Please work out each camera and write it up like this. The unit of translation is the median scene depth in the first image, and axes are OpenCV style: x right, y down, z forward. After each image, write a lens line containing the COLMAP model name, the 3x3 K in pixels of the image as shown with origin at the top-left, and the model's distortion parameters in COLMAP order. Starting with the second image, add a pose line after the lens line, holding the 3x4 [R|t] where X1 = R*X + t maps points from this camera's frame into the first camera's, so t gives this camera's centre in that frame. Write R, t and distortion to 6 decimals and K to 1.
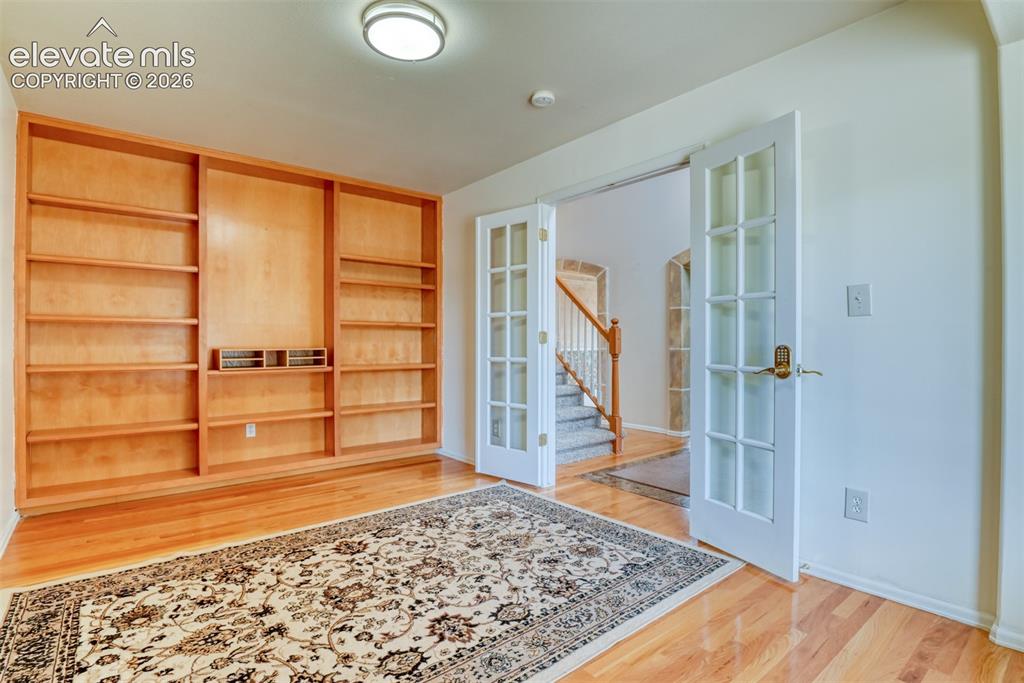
lens RADIAL K [[503.5, 0, 513.8], [0, 503.5, 342.2], [0, 0, 1]] dist [-0.024635, -0.001710]
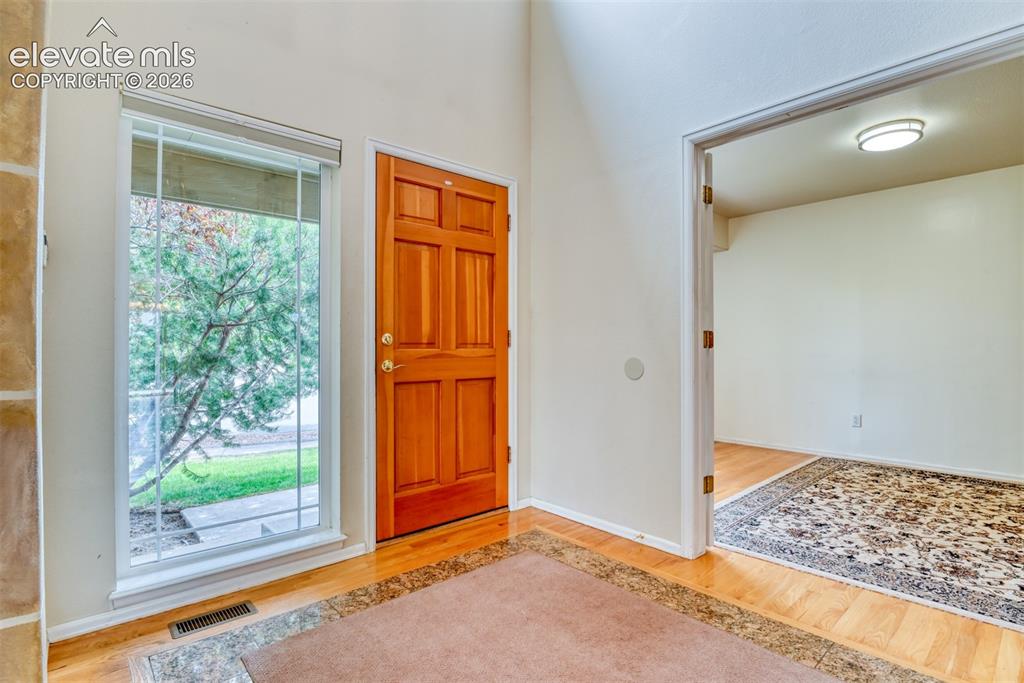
lens RADIAL K [[503.5, 0, 515.4], [0, 503.5, 341.8], [0, 0, 1]] dist [-0.024635, -0.001710]
pose [[-0.998931, 0.003946, -0.046047, 0.897834], [0.004243, 0.999971, -0.006362, -0.002418], [0.046021, -0.006551, -0.998919, 2.250642]]
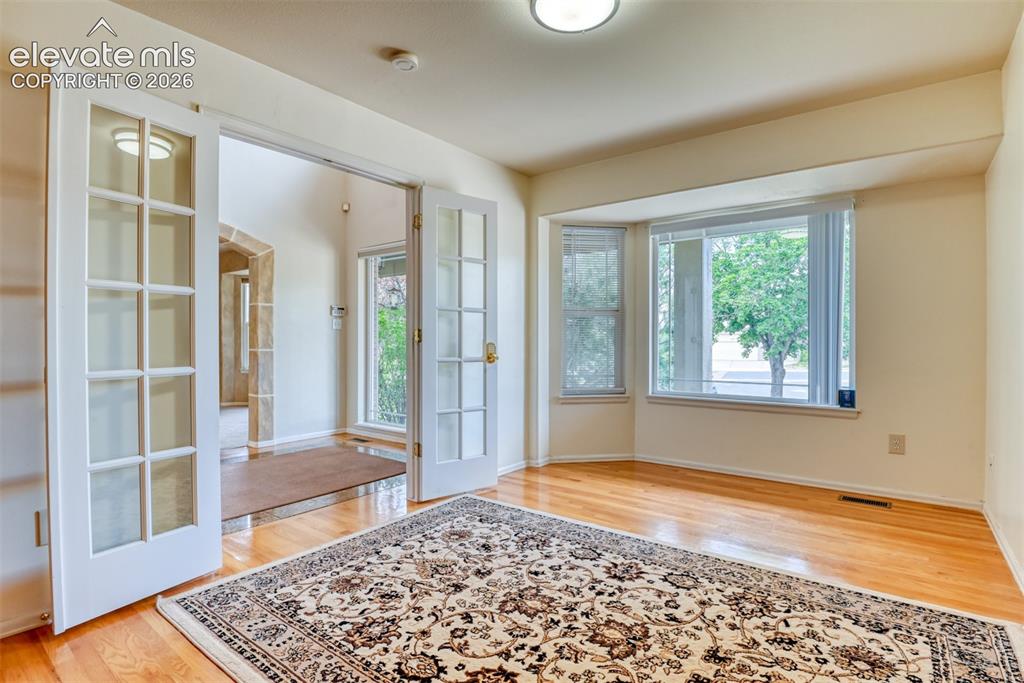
lens RADIAL K [[503.5, 0, 518.3], [0, 503.5, 341.5], [0, 0, 1]] dist [-0.024635, -0.001710]
pose [[-0.228155, -0.002206, 0.973622, -0.994502], [0.001126, 0.999996, 0.002529, 0.005421], [-0.973624, 0.001673, -0.228152, 1.214557]]
